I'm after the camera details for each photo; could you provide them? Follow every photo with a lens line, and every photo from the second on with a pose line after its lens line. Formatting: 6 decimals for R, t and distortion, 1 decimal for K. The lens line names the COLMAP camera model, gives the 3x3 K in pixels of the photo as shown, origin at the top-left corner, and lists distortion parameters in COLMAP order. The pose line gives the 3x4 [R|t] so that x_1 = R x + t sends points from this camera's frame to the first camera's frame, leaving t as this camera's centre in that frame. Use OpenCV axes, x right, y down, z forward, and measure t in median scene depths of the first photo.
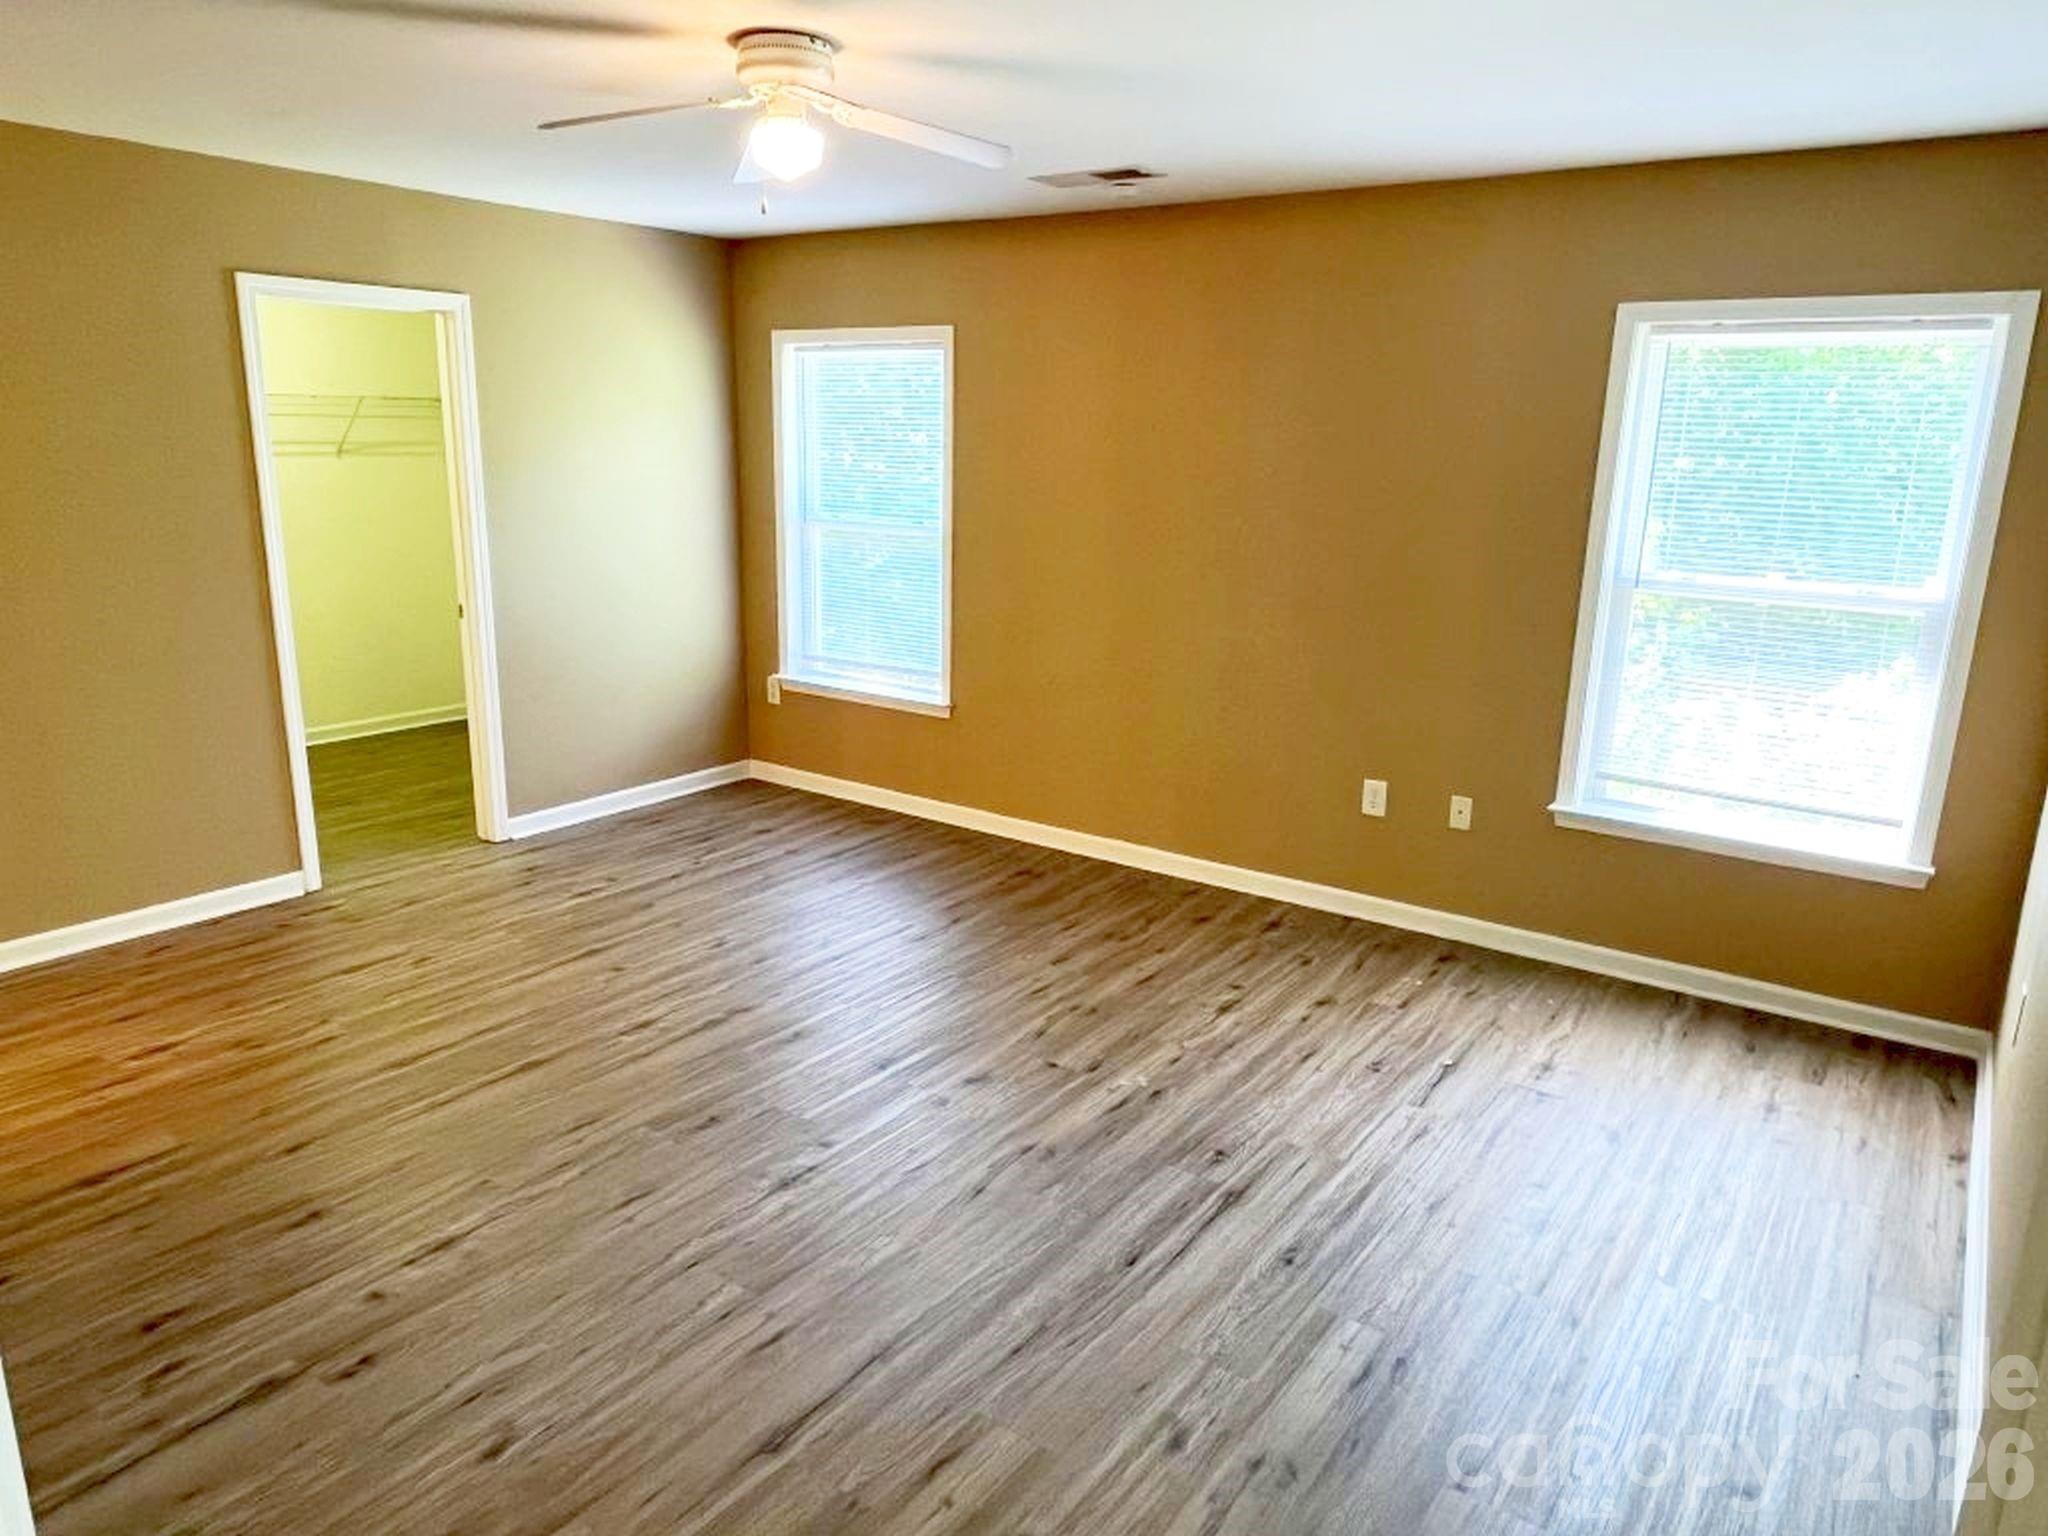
lens RADIAL K [[1349.4, 0, 1034.6], [0, 1349.4, 773.1], [0, 0, 1]] dist [-0.002265, 0.002312]
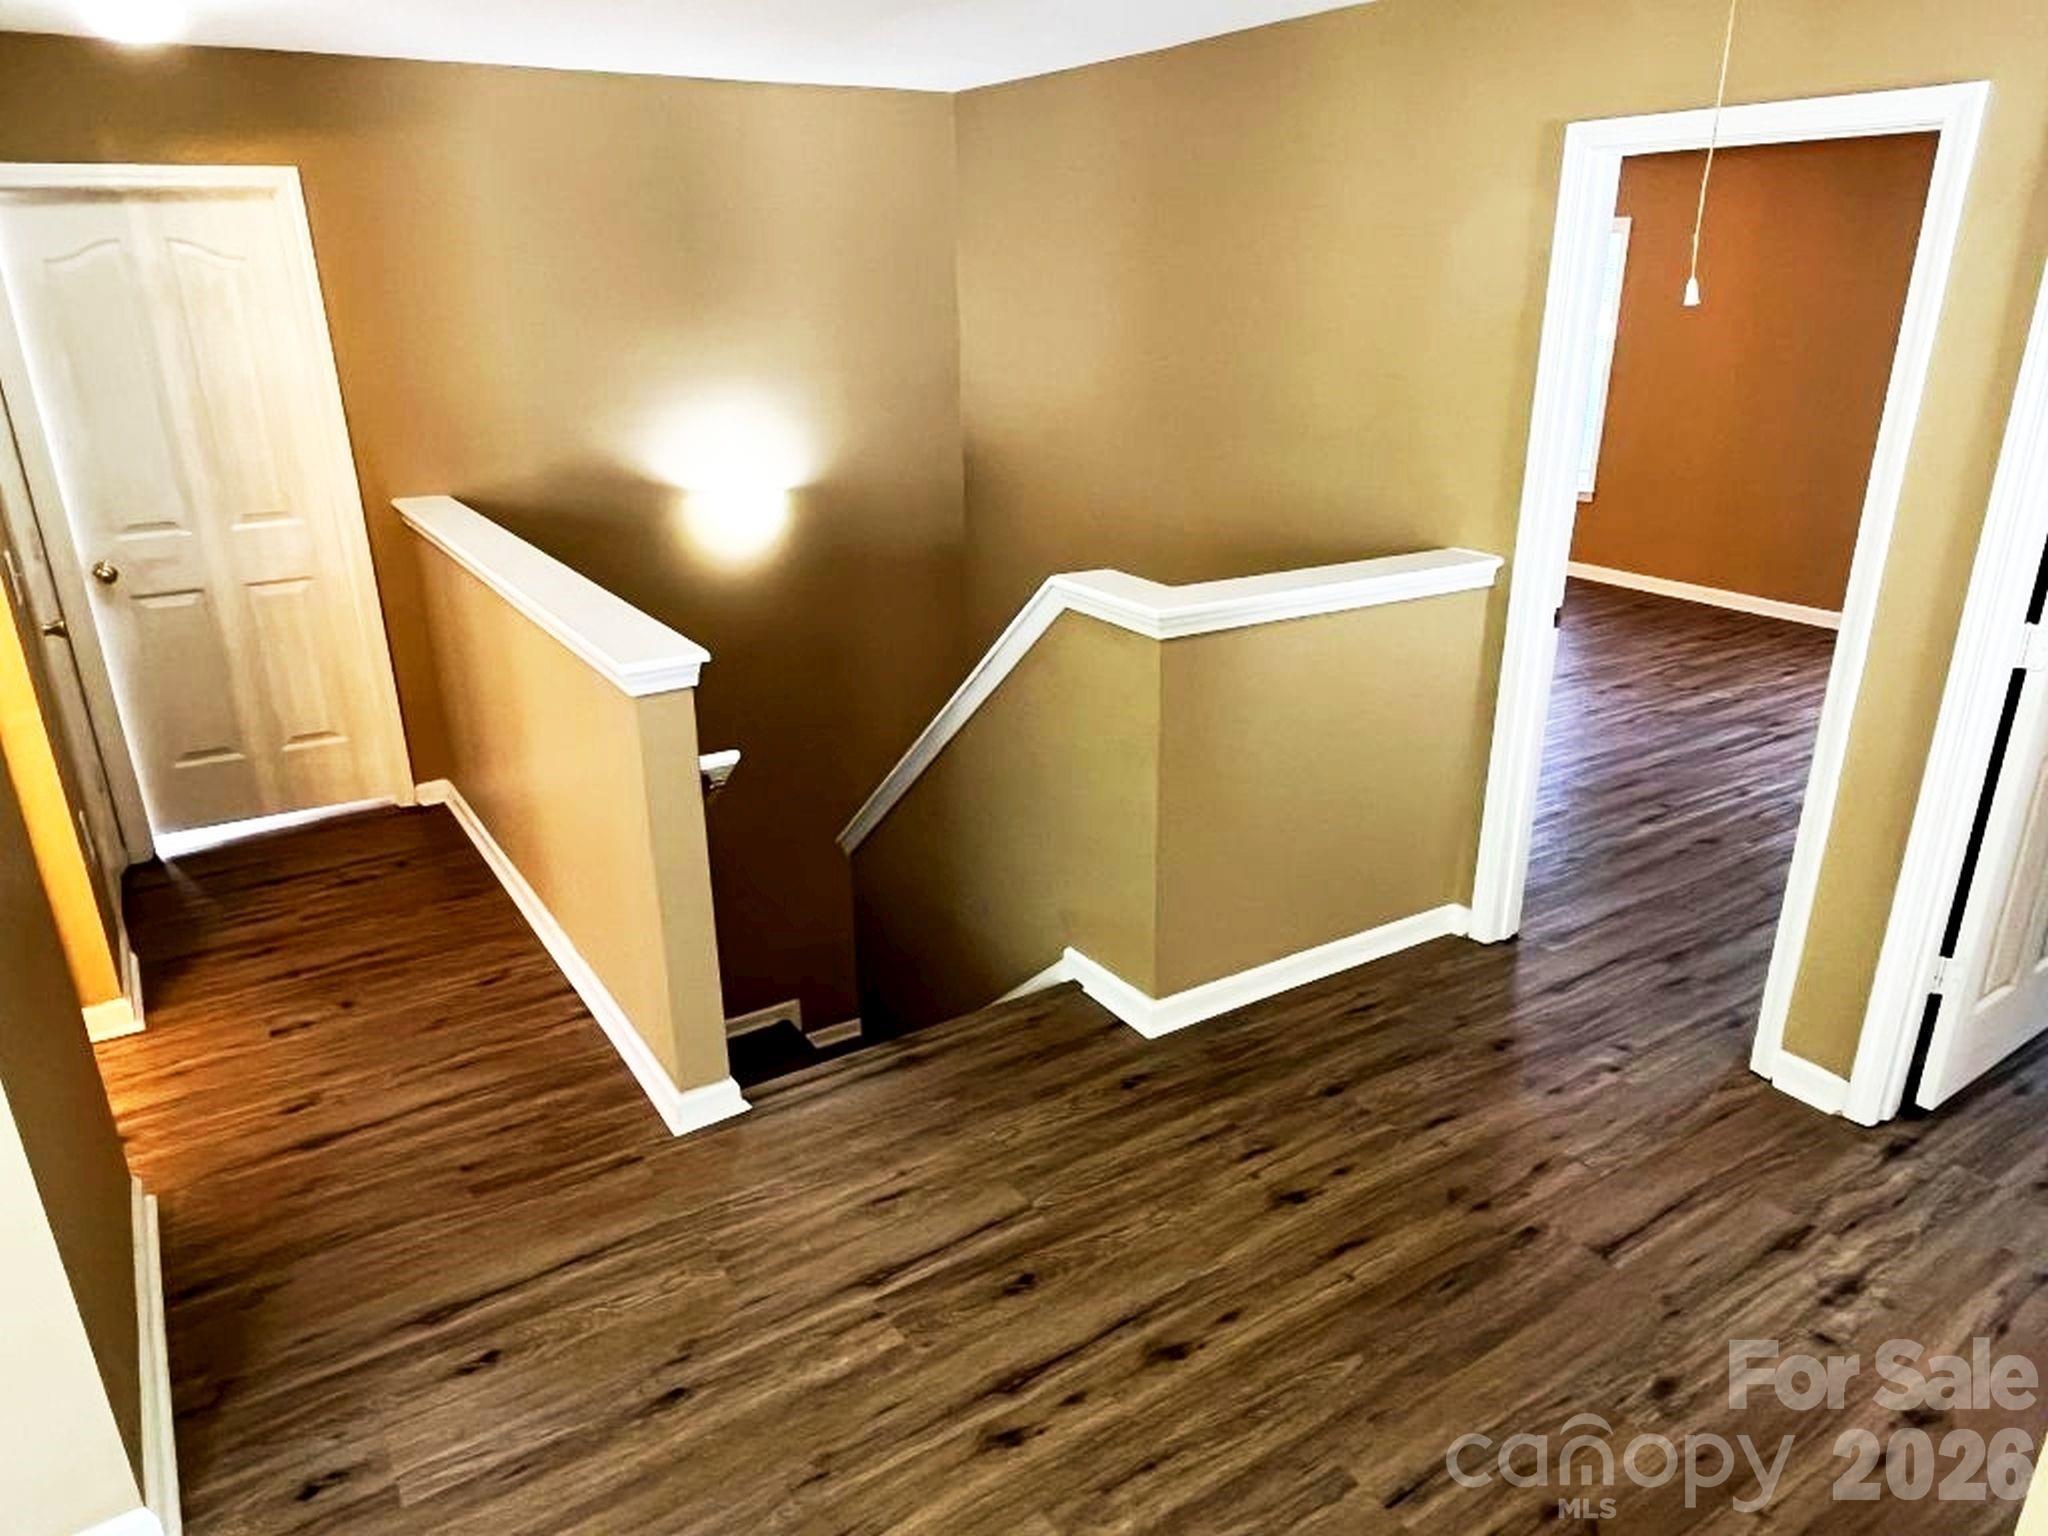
lens RADIAL K [[1349.4, 0, 1019.1], [0, 1349.4, 771.8], [0, 0, 1]] dist [-0.002265, 0.002312]
pose [[0.926616, 0.123336, -0.355206, -0.129984], [-0.083633, 0.988613, 0.125099, 0.180816], [0.366590, -0.086212, 0.926380, -0.894582]]
